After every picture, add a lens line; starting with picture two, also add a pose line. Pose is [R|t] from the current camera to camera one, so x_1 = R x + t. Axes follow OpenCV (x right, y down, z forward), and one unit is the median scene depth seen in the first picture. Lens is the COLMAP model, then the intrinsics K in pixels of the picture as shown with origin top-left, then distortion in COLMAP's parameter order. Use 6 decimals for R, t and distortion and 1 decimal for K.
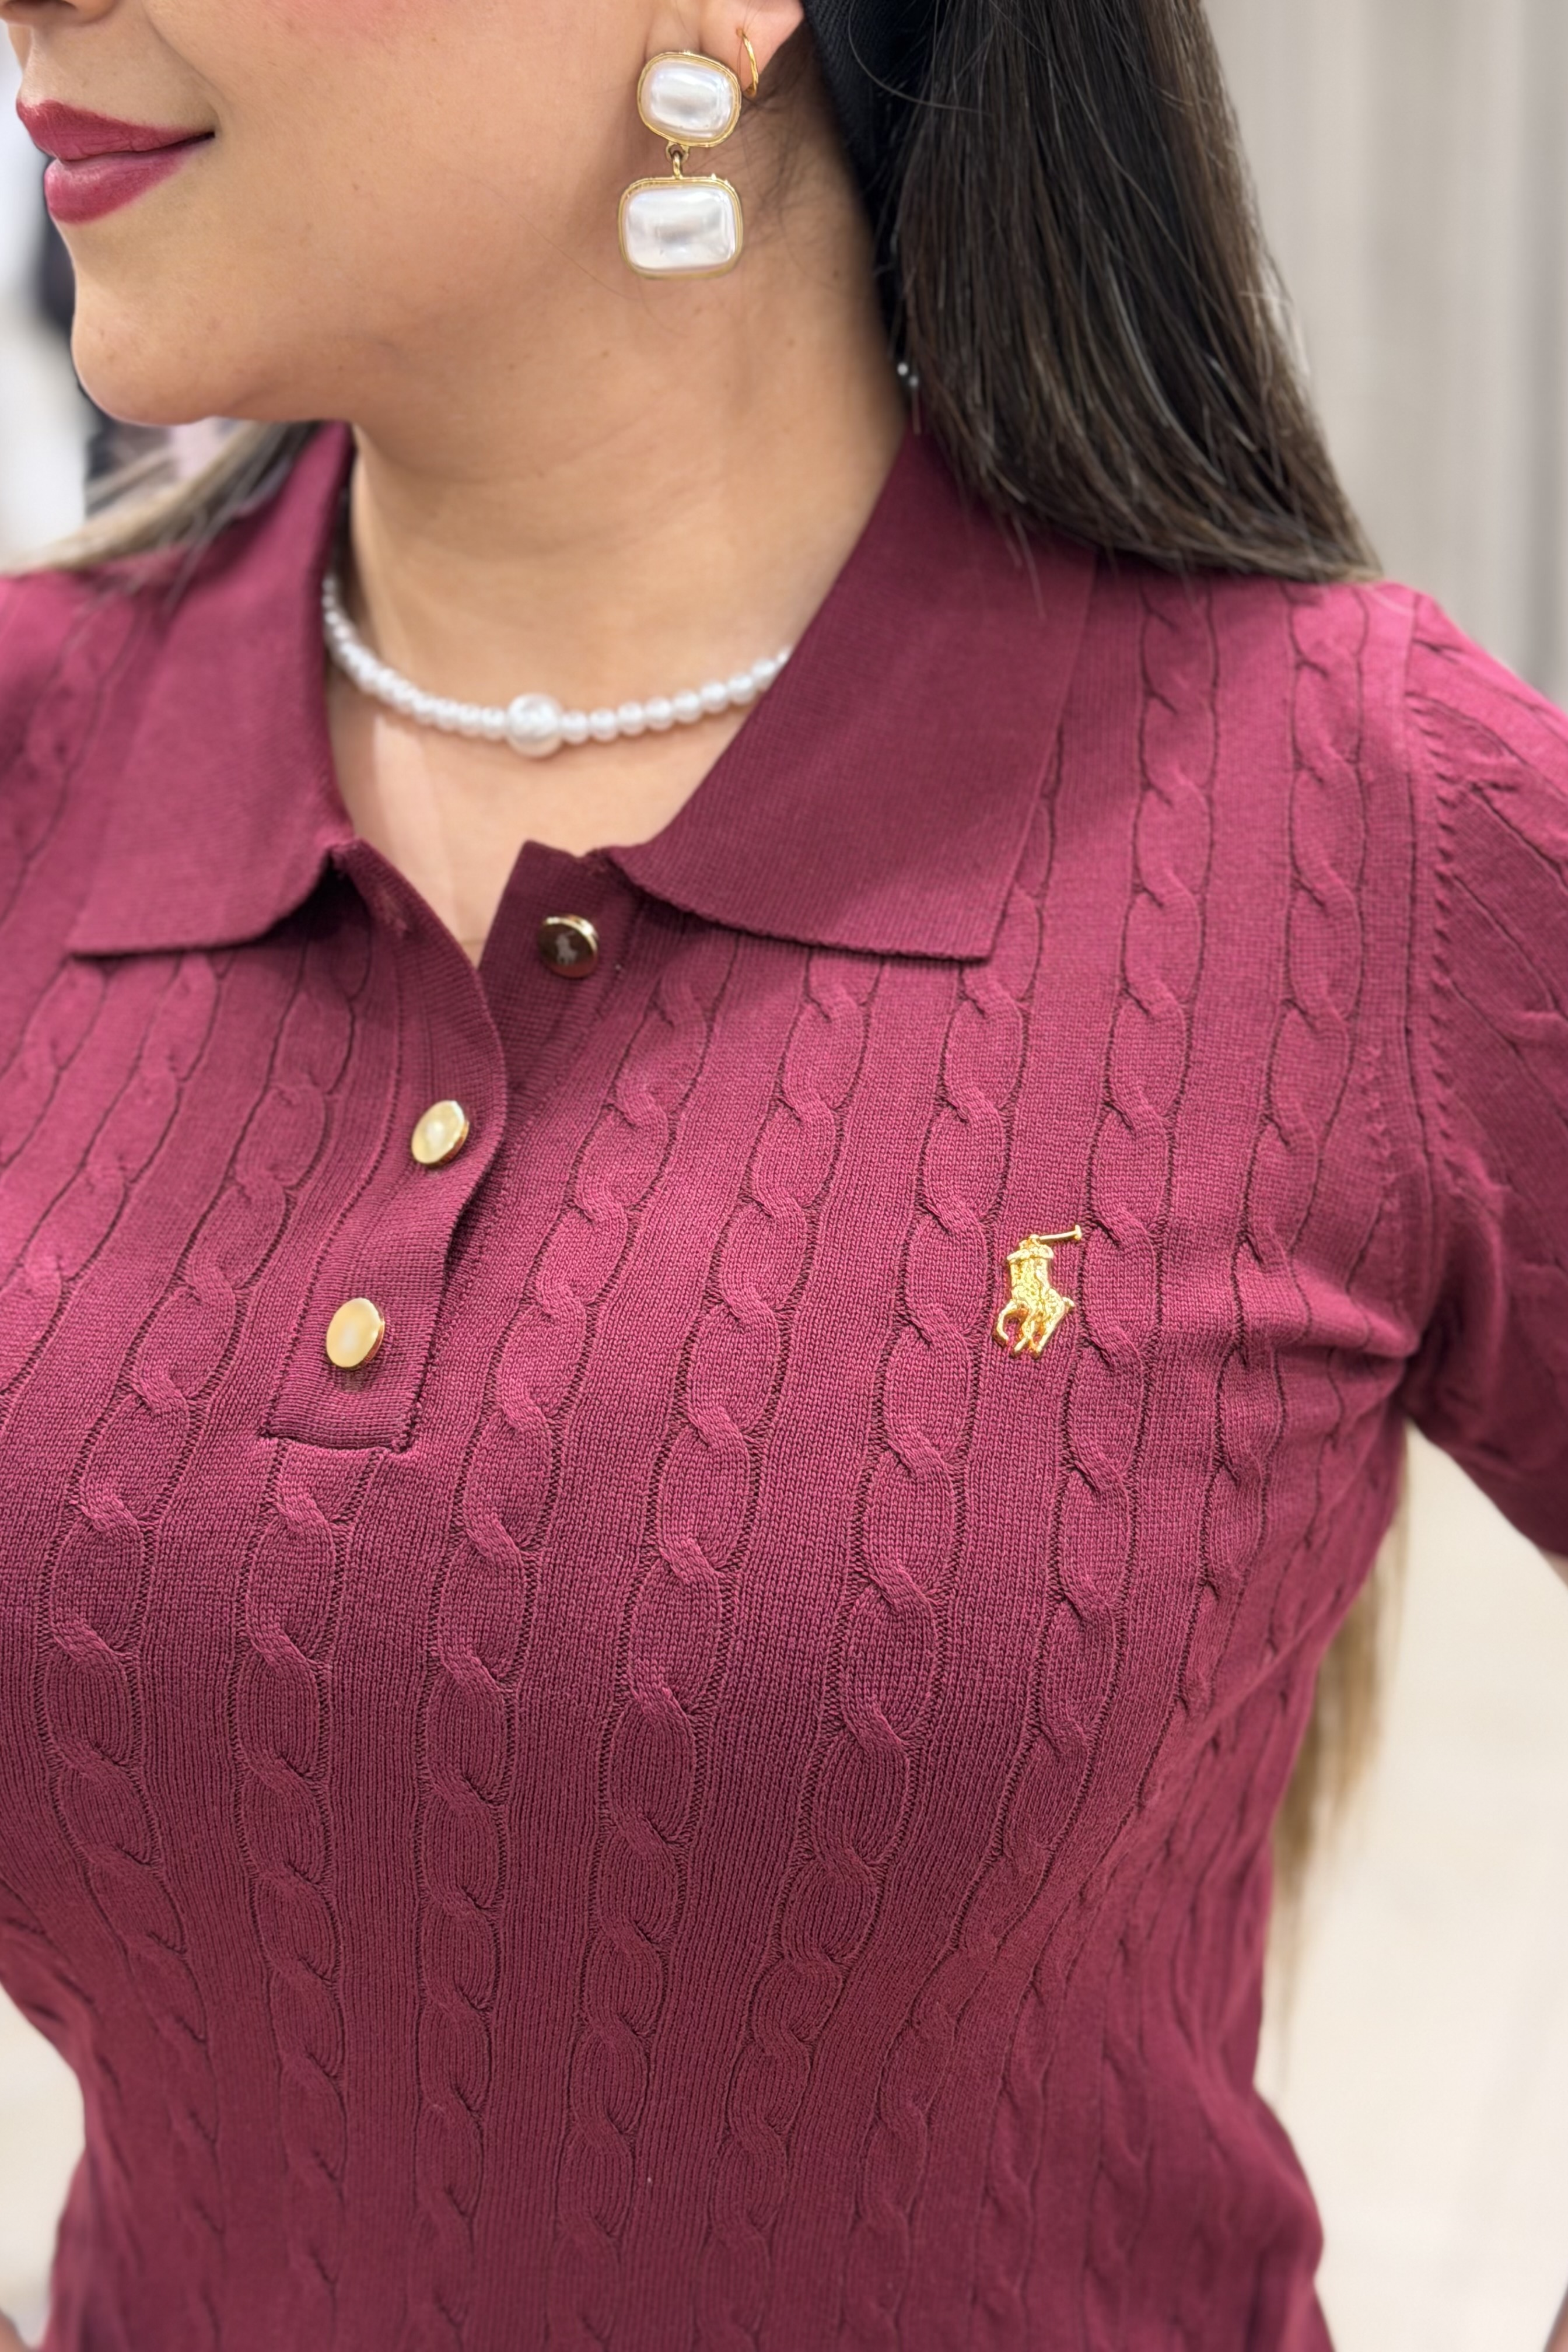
lens RADIAL K [[3370.7, 0, 720.4], [0, 3370.7, 1219.7], [0, 0, 1]] dist [0.013018, -3.219135]
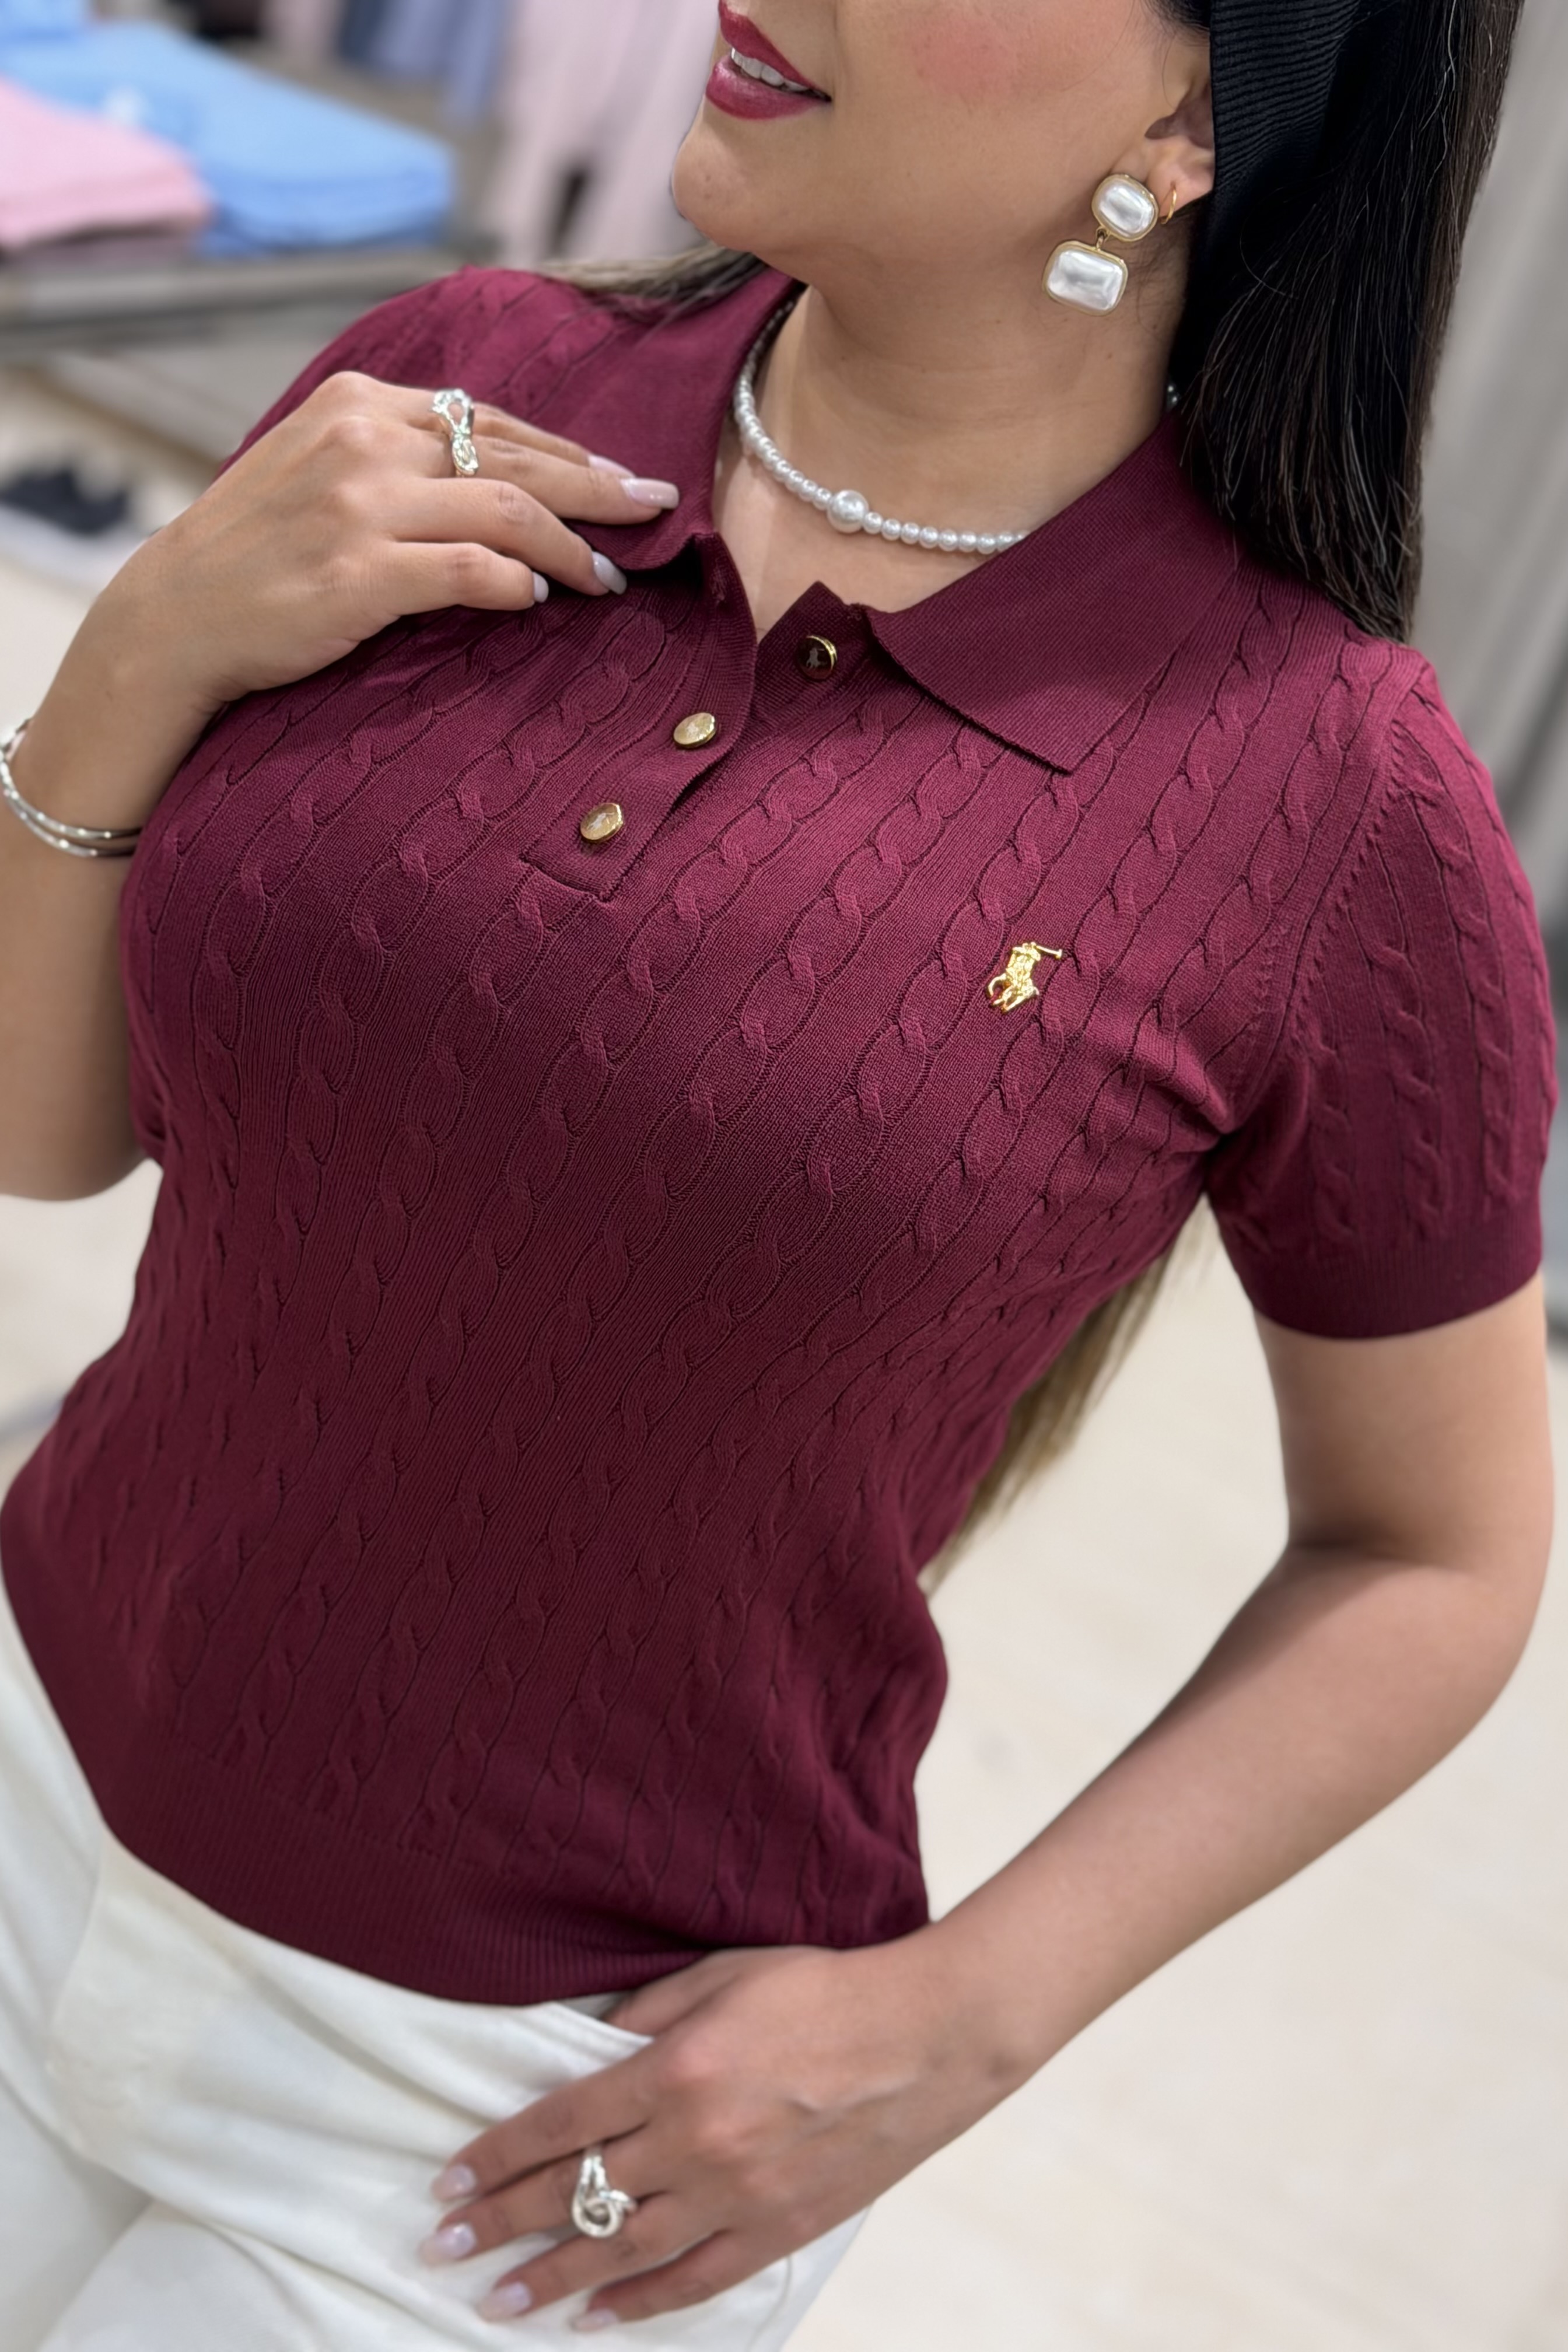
lens RADIAL K [[3913.9, 0, 784.0], [0, 3913.9, 1176.0], [0, 0, 1]] dist [0.039426, -7.491253]
pose [[0.916780, 0.395082, 0.058522, -0.071442], [-0.395160, 0.918550, -0.010726, 0.161706], [-0.057993, -0.013293, 0.998228, -0.756340]]
